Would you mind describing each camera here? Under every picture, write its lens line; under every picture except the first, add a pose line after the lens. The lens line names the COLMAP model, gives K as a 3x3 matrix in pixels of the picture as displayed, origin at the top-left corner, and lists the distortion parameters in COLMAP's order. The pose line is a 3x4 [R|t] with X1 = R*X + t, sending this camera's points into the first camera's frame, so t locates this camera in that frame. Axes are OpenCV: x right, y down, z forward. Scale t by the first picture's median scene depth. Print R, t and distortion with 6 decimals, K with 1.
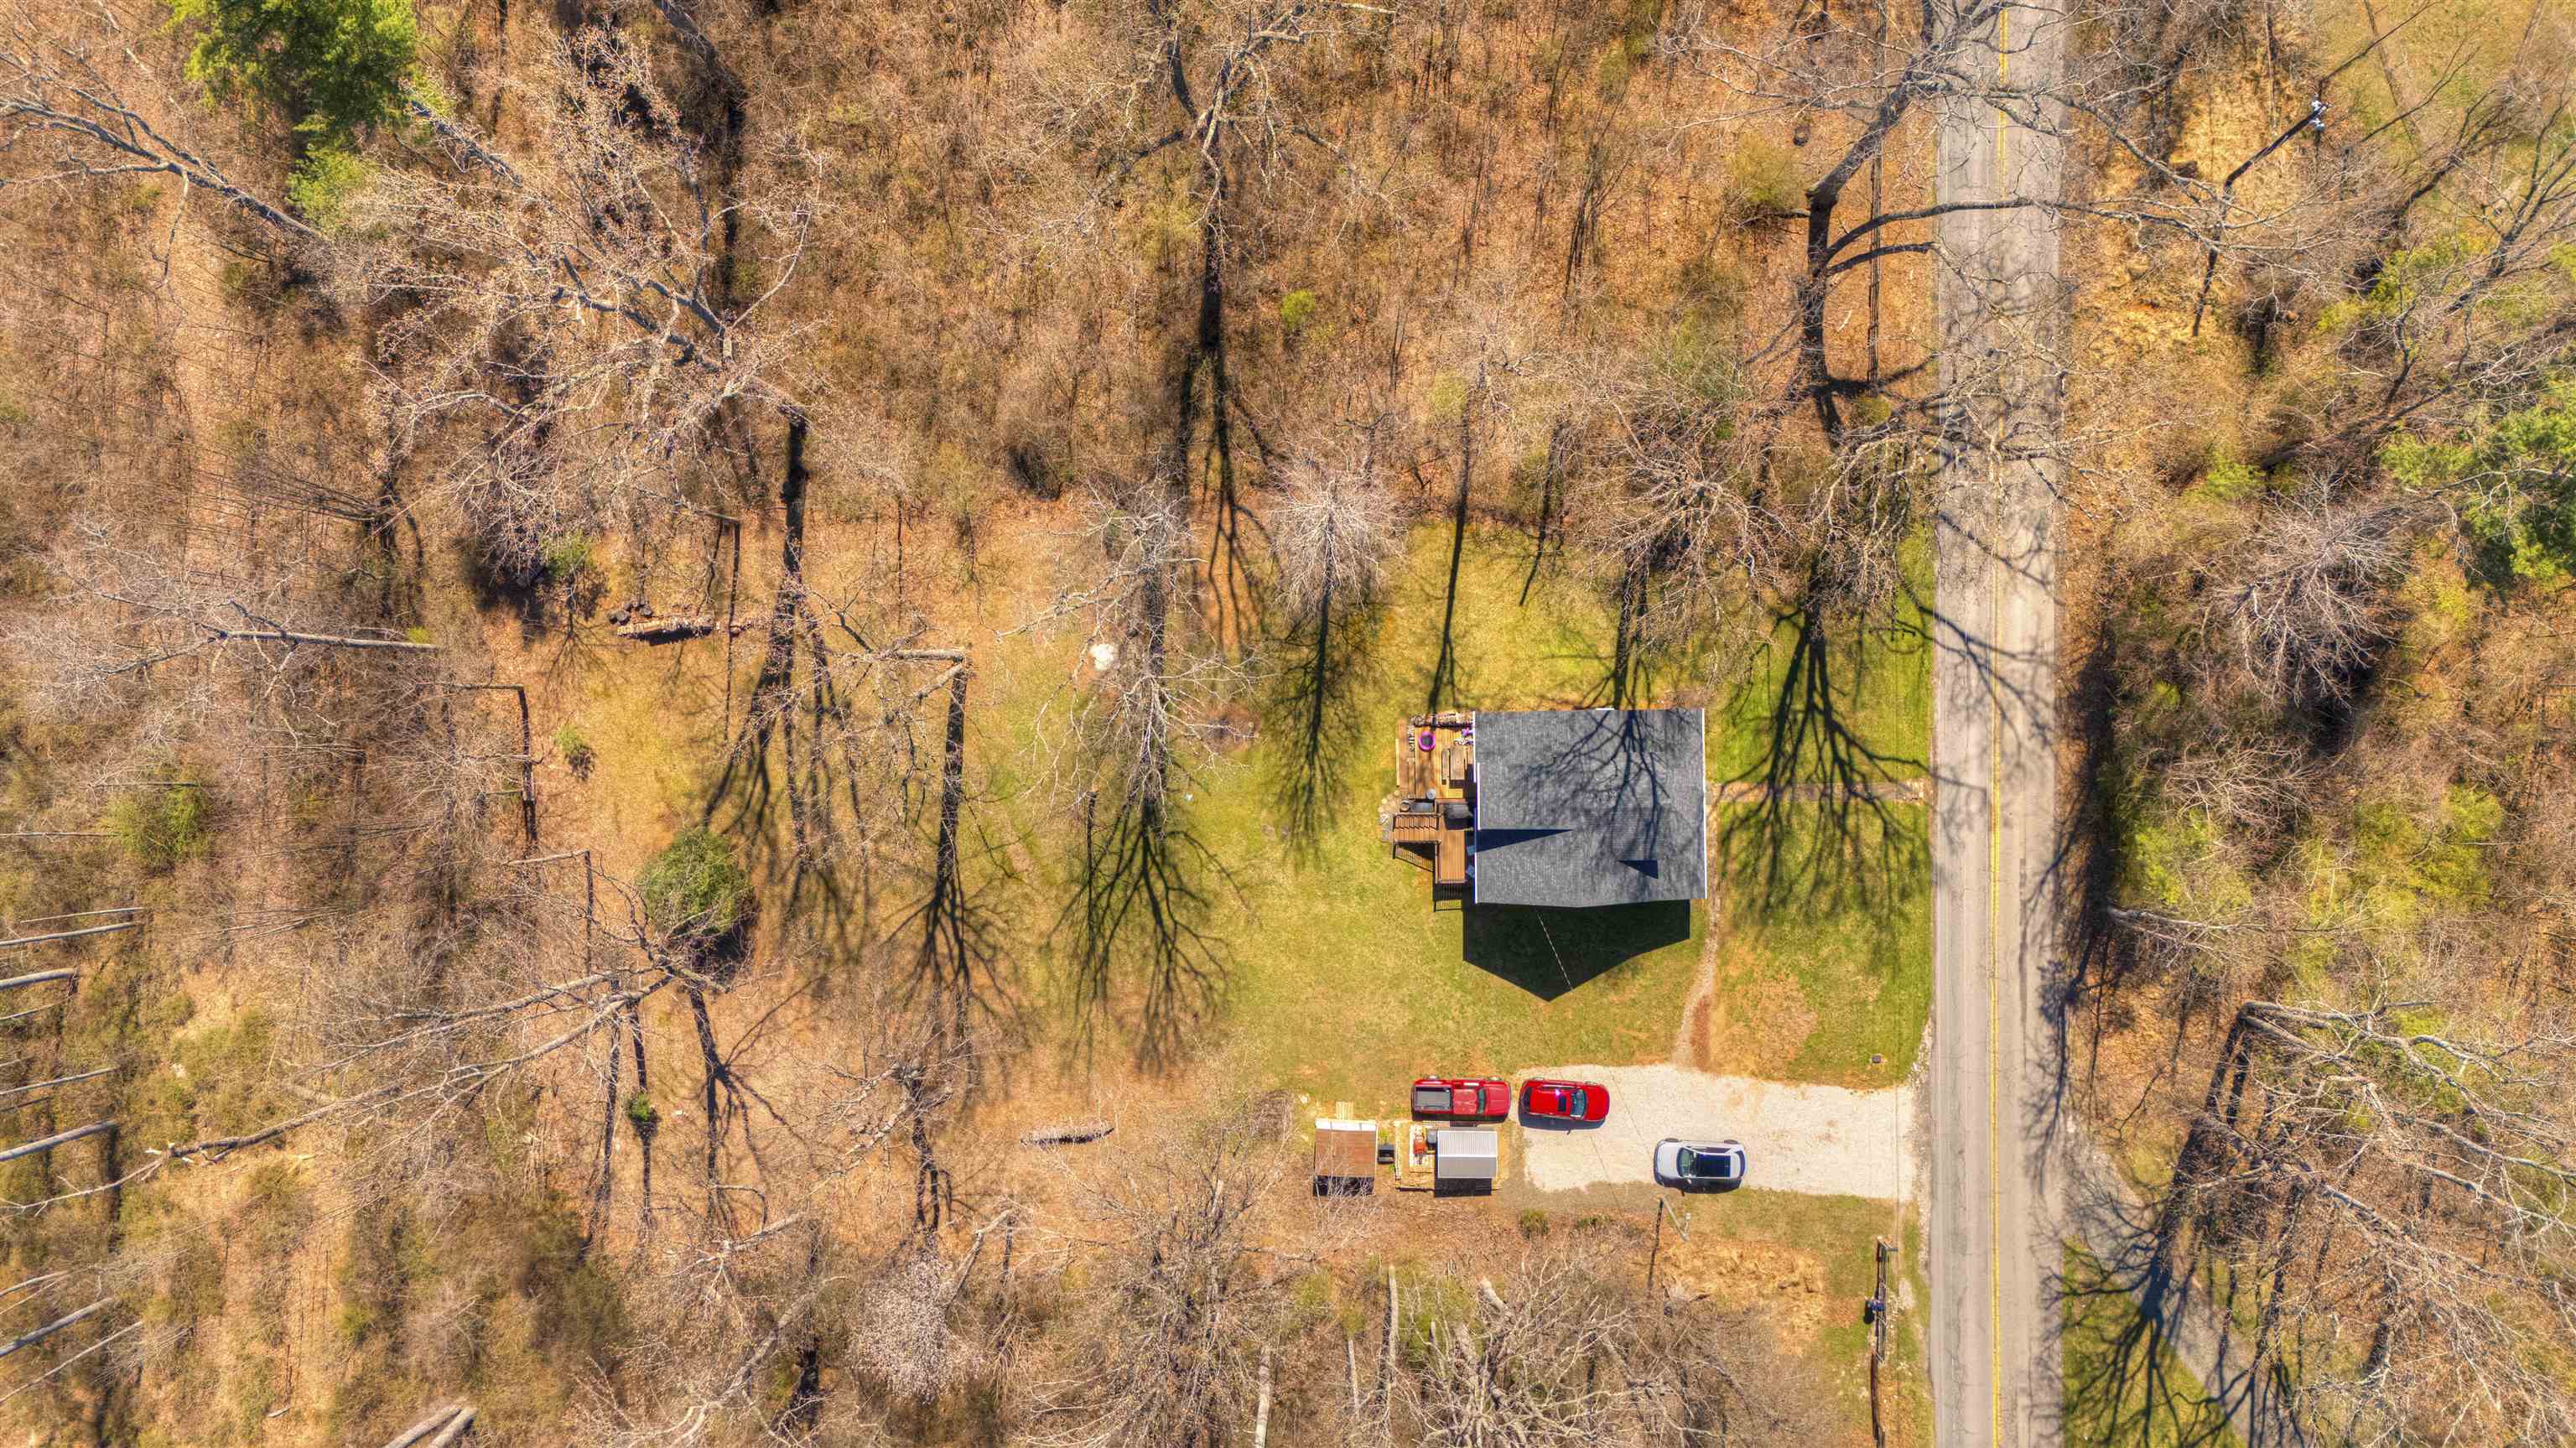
lens RADIAL K [[1884.1, 0, 1297.4], [0, 1884.1, 711.5], [0, 0, 1]] dist [0.080051, -0.073961]
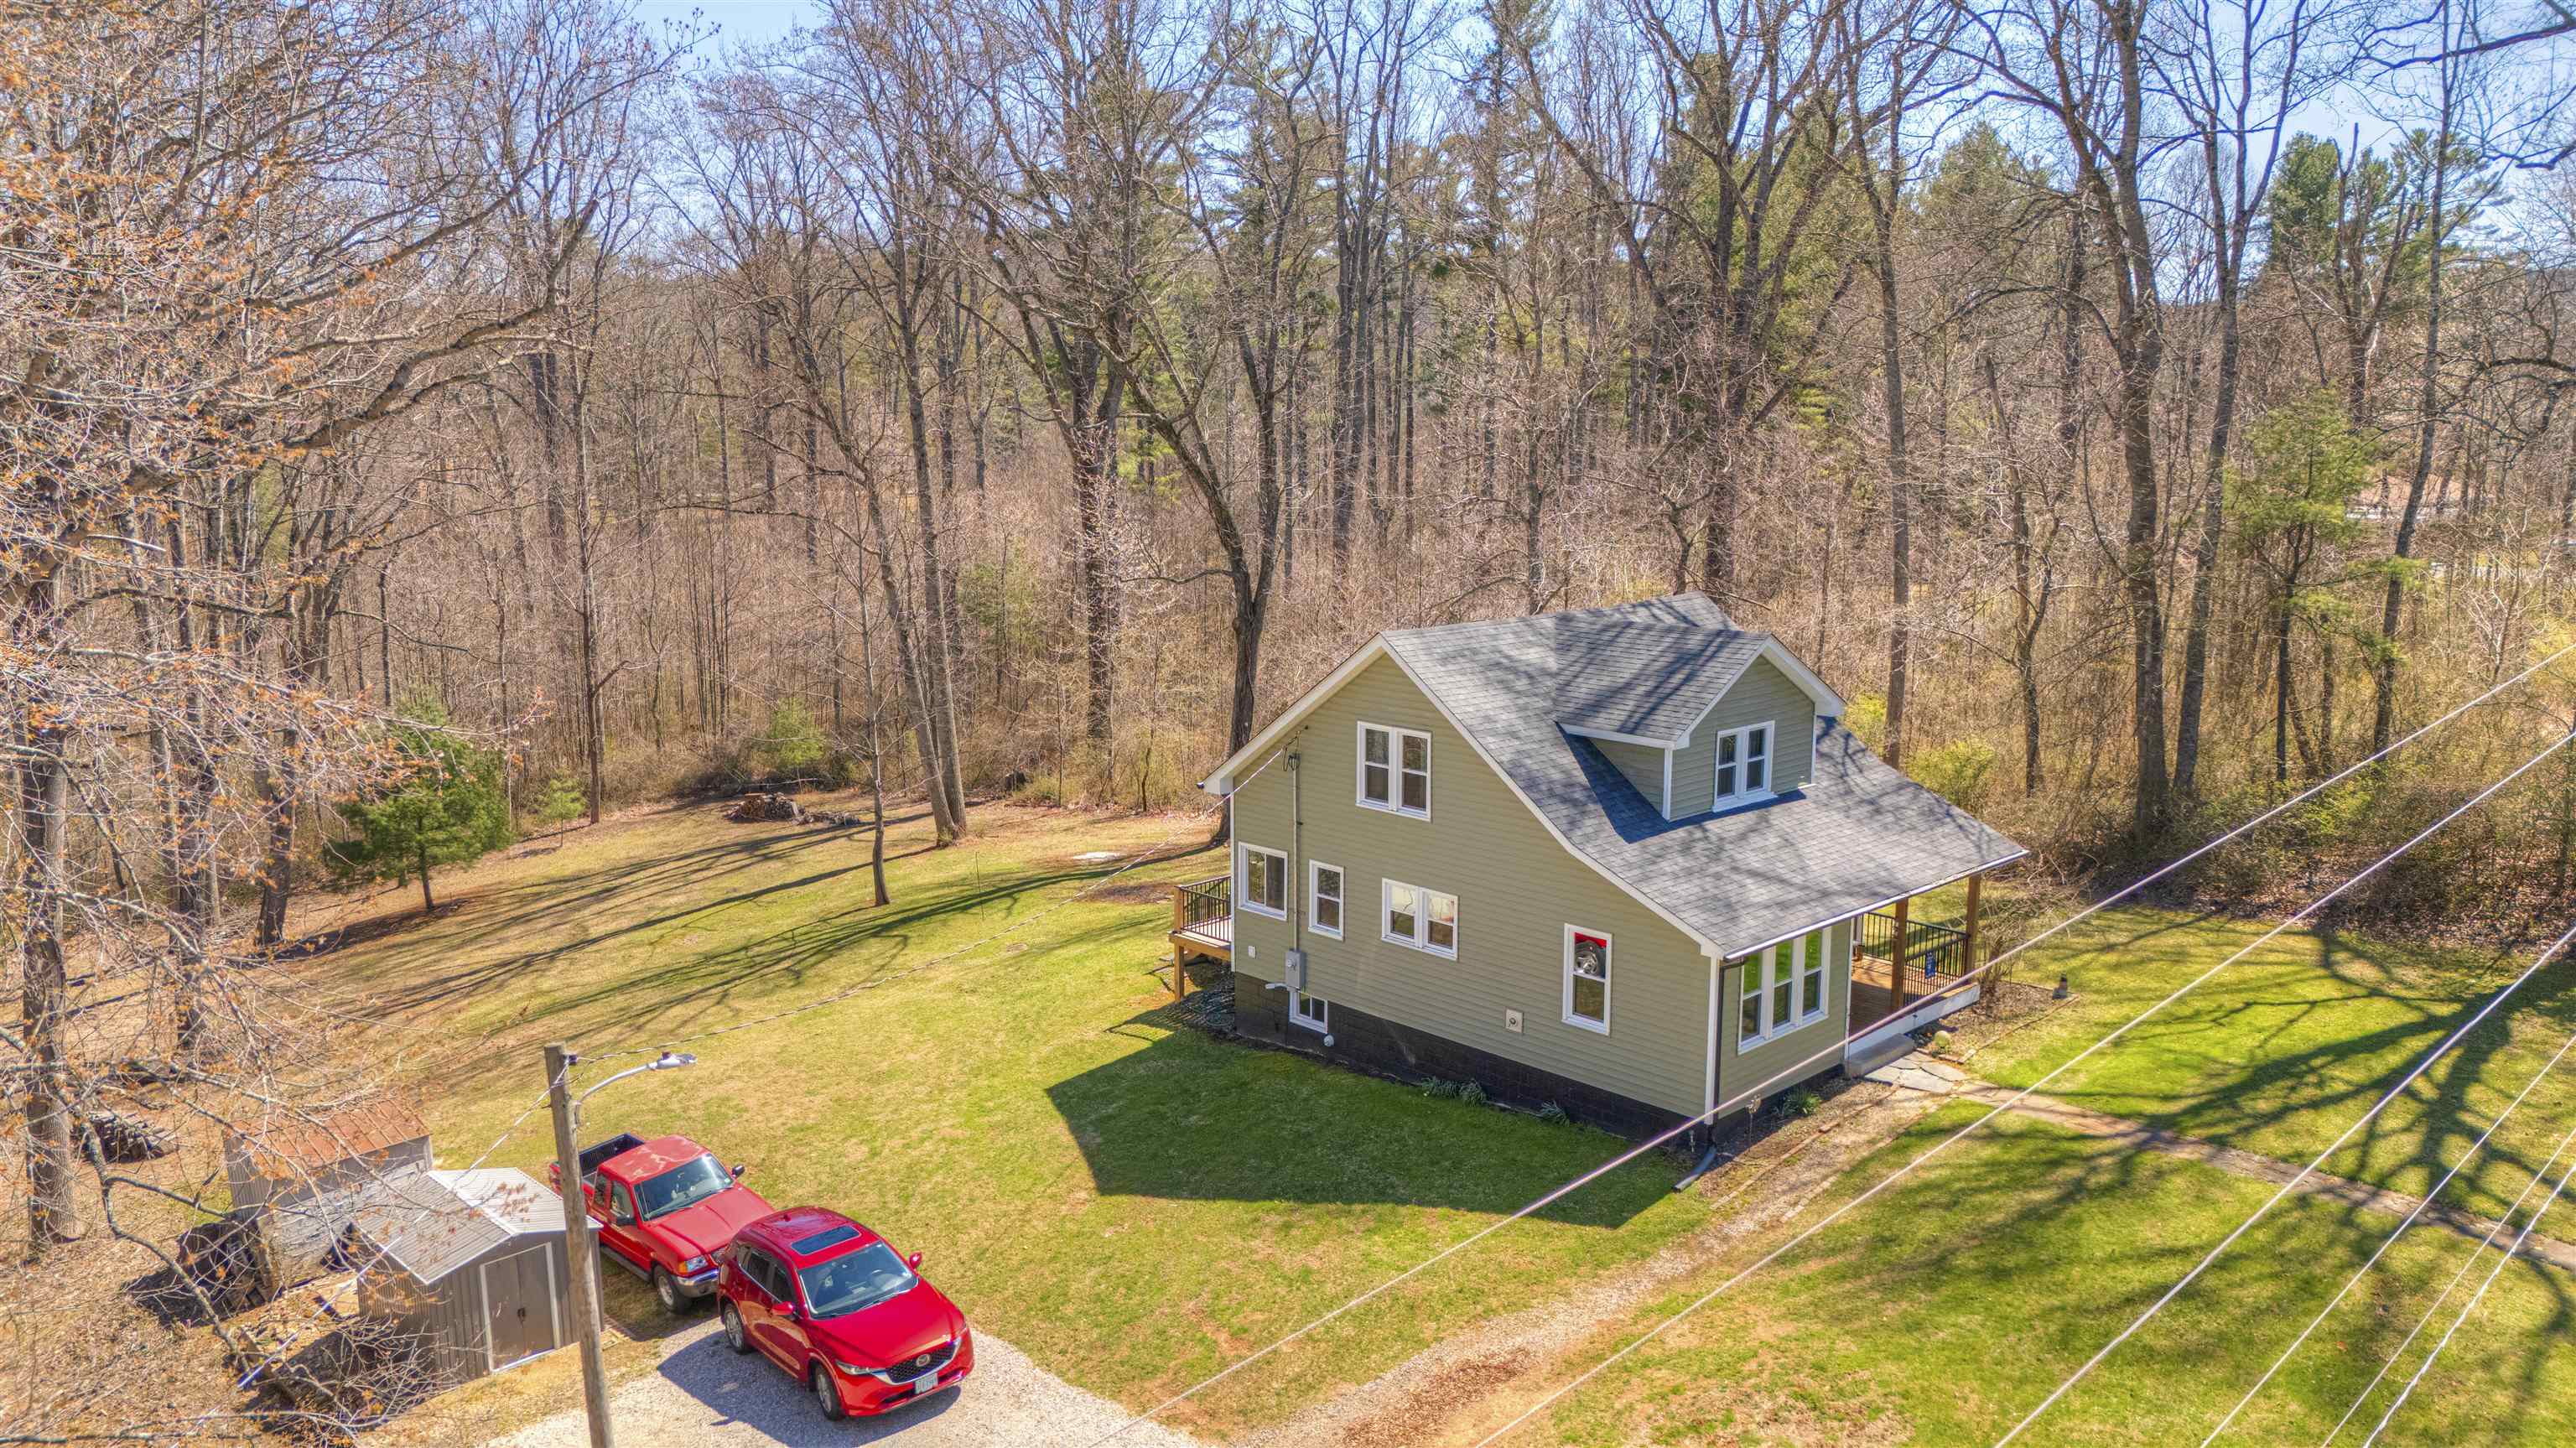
lens RADIAL K [[1884.1, 0, 1293.8], [0, 1884.1, 745.0], [0, 0, 1]] dist [0.080051, -0.073961]
pose [[0.693883, 0.145610, -0.705212, 0.353797], [-0.720051, 0.130415, -0.681556, 0.326219], [-0.007272, 0.980709, 0.195339, 0.871180]]
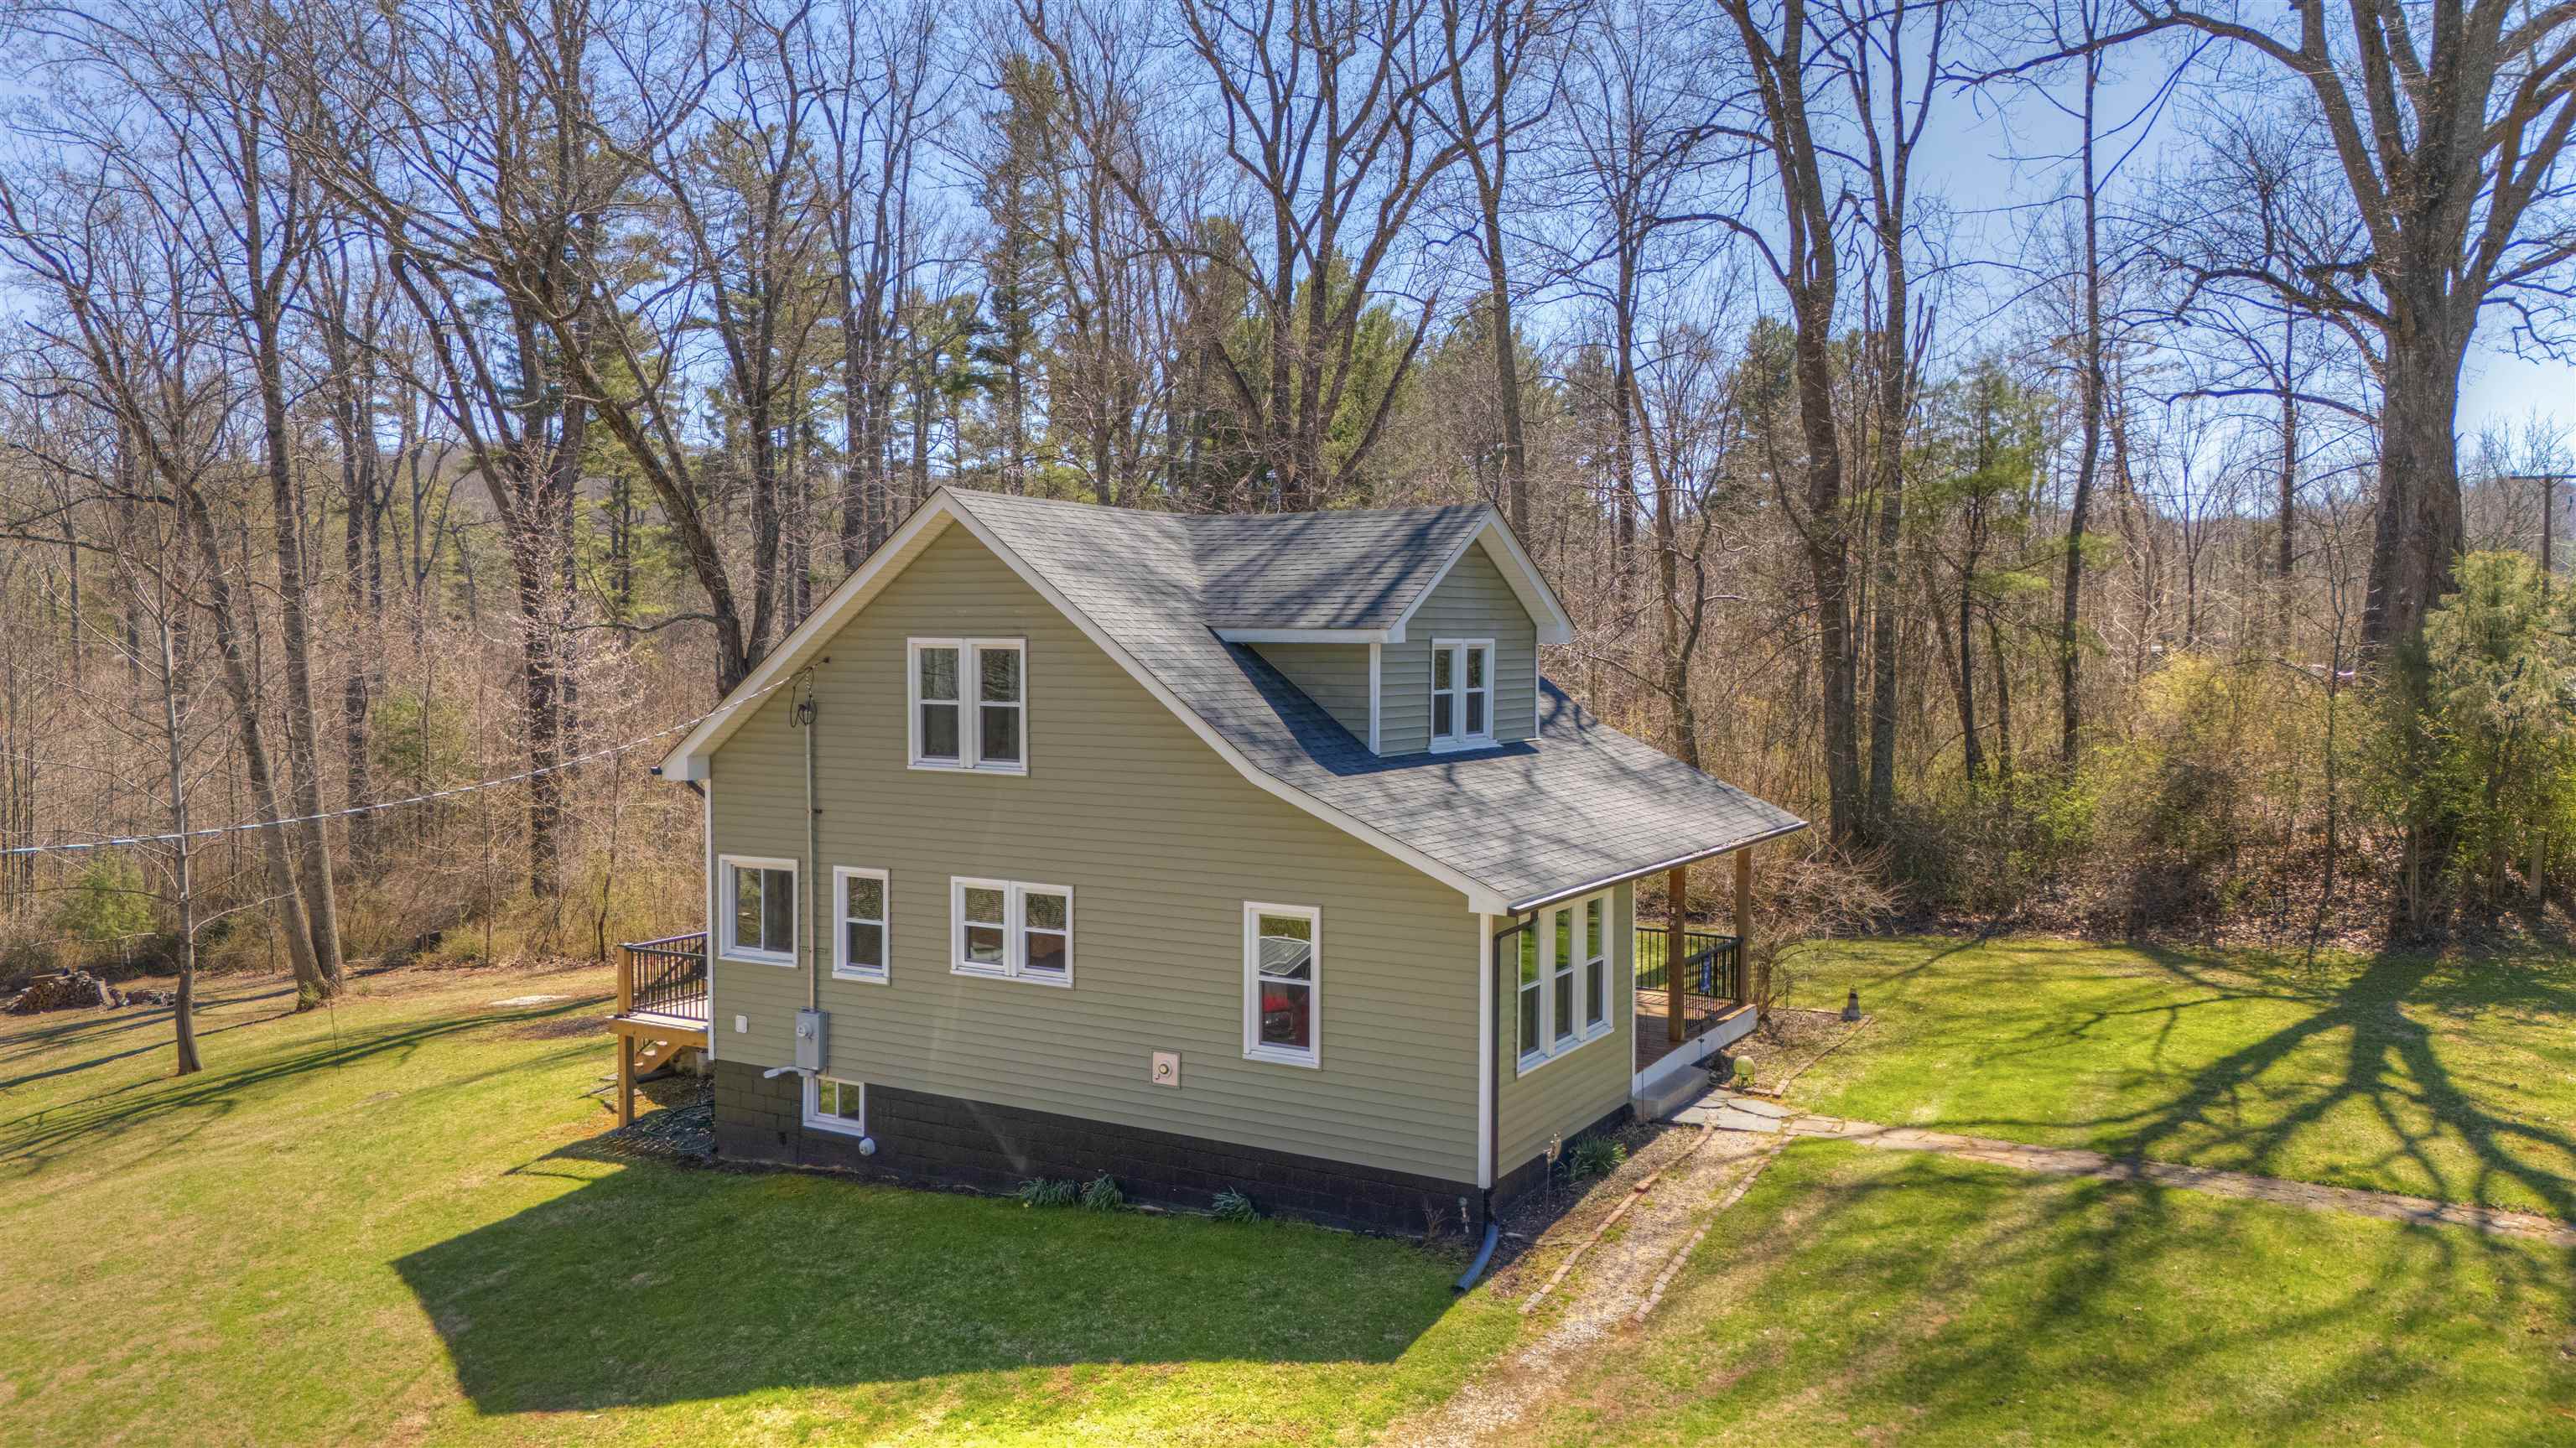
lens RADIAL K [[1884.1, 0, 1299.1], [0, 1884.1, 719.4], [0, 0, 1]] dist [0.080051, -0.073961]
pose [[0.856318, 0.042924, -0.514663, 0.279431], [-0.516281, 0.045650, -0.855202, 0.256402], [-0.013214, 0.998035, 0.061252, 0.927432]]
